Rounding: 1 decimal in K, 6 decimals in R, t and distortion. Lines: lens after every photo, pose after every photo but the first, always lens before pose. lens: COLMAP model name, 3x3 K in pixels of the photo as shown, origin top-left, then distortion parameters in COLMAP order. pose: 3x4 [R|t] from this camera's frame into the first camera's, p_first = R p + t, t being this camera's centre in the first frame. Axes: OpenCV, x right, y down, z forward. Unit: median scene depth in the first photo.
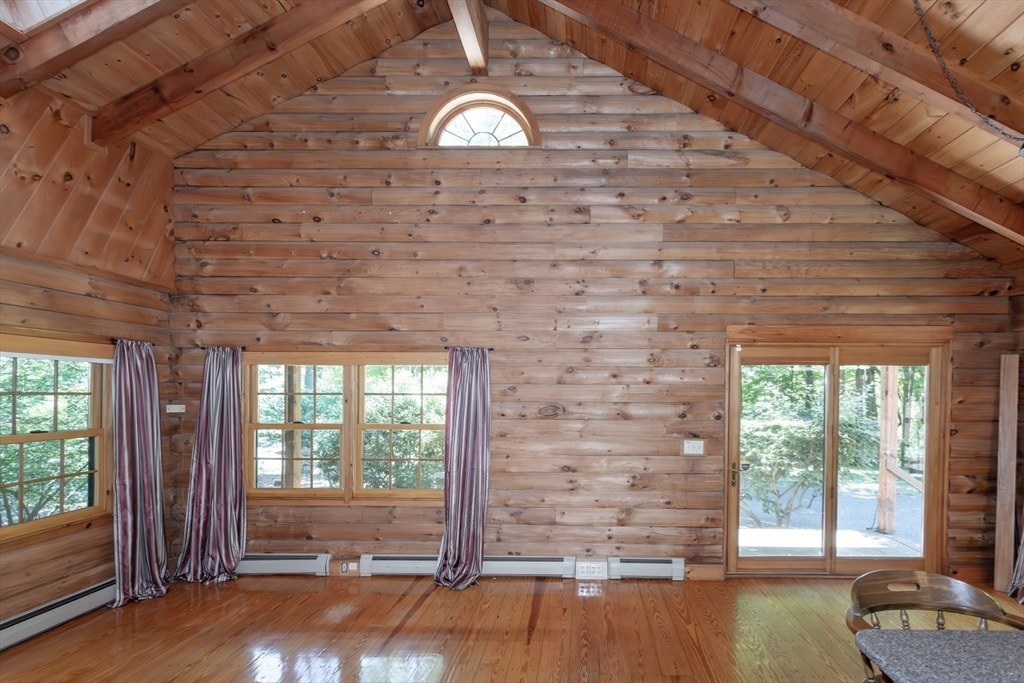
lens RADIAL K [[494.5, 0, 582.2], [0, 494.5, 395.7], [0, 0, 1]] dist [0.006233, -0.005201]
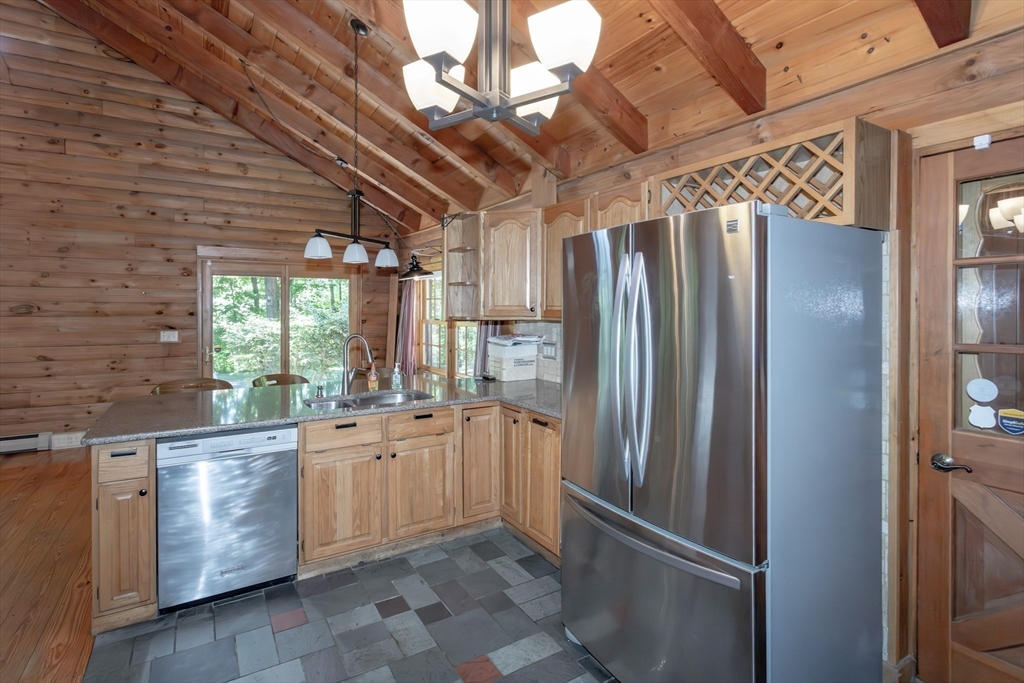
lens RADIAL K [[494.5, 0, 504.2], [0, 494.5, 313.8], [0, 0, 1]] dist [0.006233, -0.005201]
pose [[0.849534, -0.008084, 0.527472, 0.286743], [0.007580, 0.999966, 0.003118, 0.046560], [-0.527479, 0.001350, 0.849567, -0.593028]]
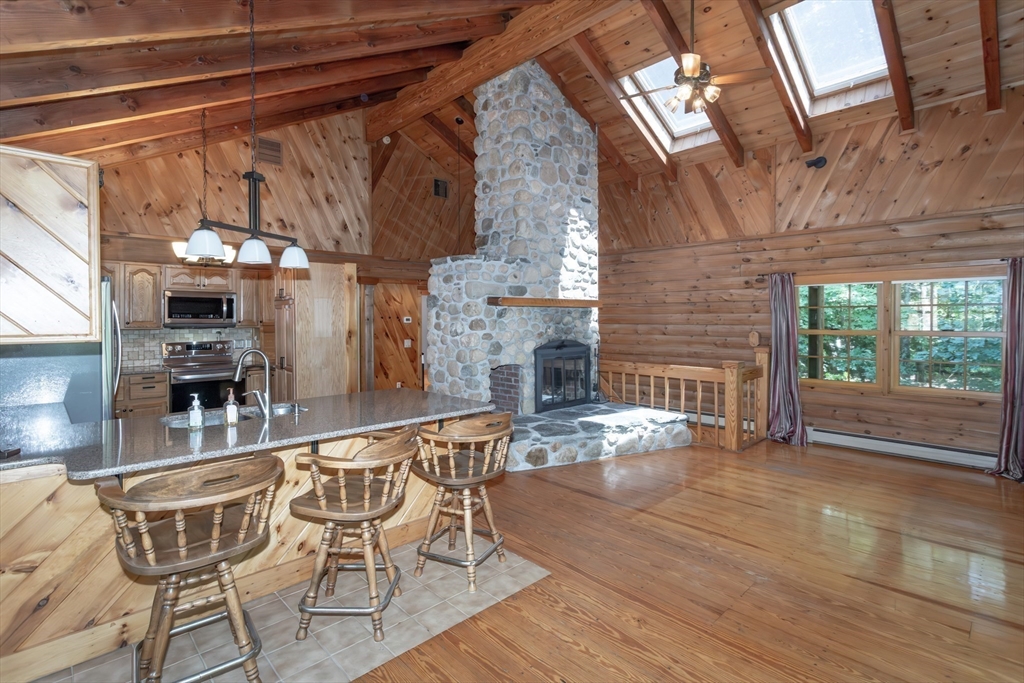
lens RADIAL K [[494.5, 0, 514.4], [0, 494.5, 323.8], [0, 0, 1]] dist [0.006233, -0.005201]
pose [[-0.723111, 0.004895, -0.690714, 0.695711], [-0.007886, 0.999851, 0.015343, 0.033782], [0.690686, 0.016542, -0.722965, 0.921254]]
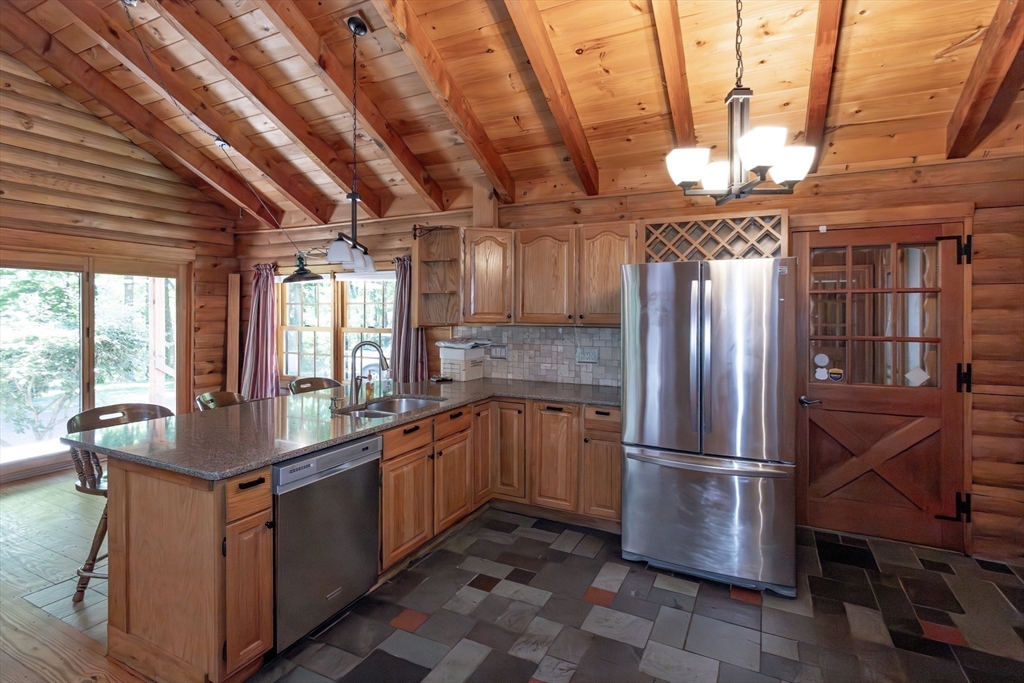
lens RADIAL K [[494.5, 0, 517.5], [0, 494.5, 318.1], [0, 0, 1]] dist [0.006233, -0.005201]
pose [[0.438038, -0.010889, 0.898890, -0.072750], [0.007767, 0.999935, 0.008328, 0.038291], [-0.898923, 0.003333, 0.438094, -0.362251]]
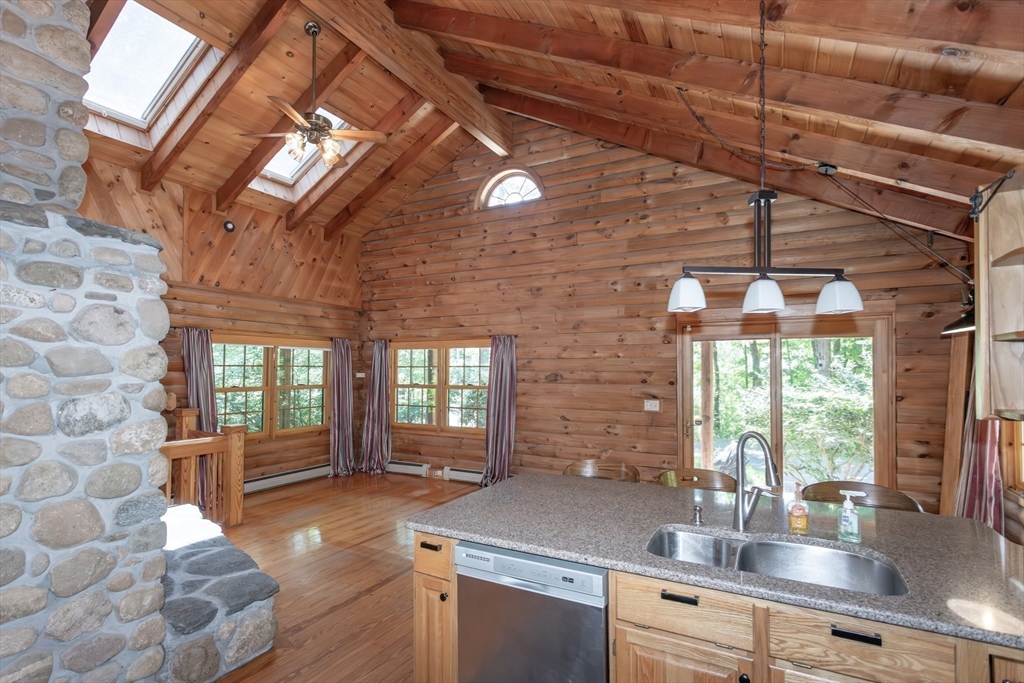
lens RADIAL K [[494.5, 0, 505.7], [0, 494.5, 358.6], [0, 0, 1]] dist [0.006233, -0.005201]
pose [[0.879196, -0.013821, -0.476260, 0.508167], [-0.004030, 0.999328, -0.036441, 0.029839], [0.476443, 0.033959, 0.878549, -0.333344]]
